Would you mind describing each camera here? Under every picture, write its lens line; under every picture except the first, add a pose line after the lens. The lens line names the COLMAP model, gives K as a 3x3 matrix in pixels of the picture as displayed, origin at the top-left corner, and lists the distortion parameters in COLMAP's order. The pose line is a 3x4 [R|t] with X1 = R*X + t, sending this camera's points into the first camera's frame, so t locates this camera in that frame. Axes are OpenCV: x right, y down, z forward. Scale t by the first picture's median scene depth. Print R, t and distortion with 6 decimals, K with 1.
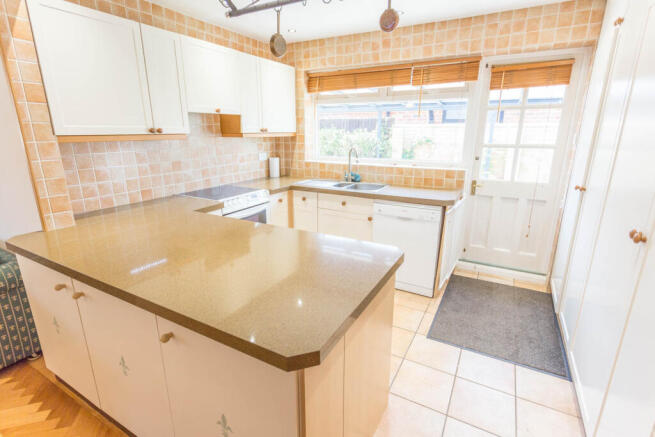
lens RADIAL K [[320.0, 0, 336.1], [0, 320.0, 216.2], [0, 0, 1]] dist [0.009961, -0.000127]
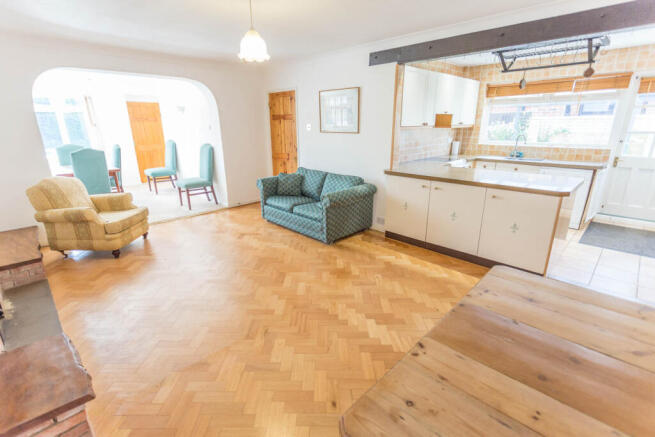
lens RADIAL K [[320.0, 0, 324.8], [0, 320.0, 219.2], [0, 0, 1]] dist [0.009961, -0.000127]
pose [[0.958561, 0.075350, -0.274743, -0.411341], [-0.067253, 0.996982, 0.038789, 0.201657], [0.276837, -0.018704, 0.960735, -0.769572]]
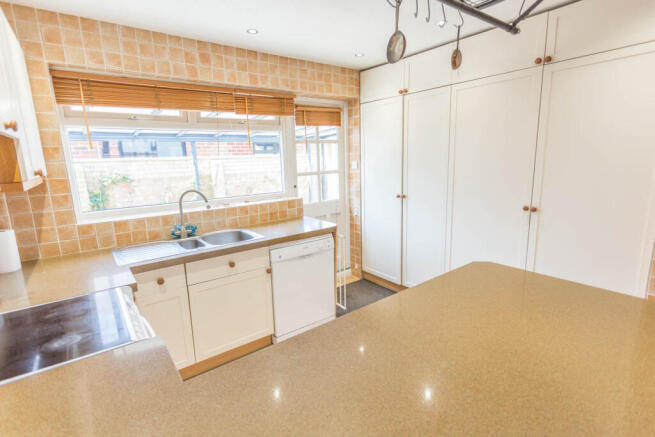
lens RADIAL K [[320.0, 0, 320.4], [0, 320.0, 216.4], [0, 0, 1]] dist [0.009961, -0.000127]
pose [[0.412812, -0.179814, 0.892891, -0.495603], [0.267995, 0.960902, 0.069607, -0.134228], [-0.870497, 0.210555, 0.444861, 0.462031]]
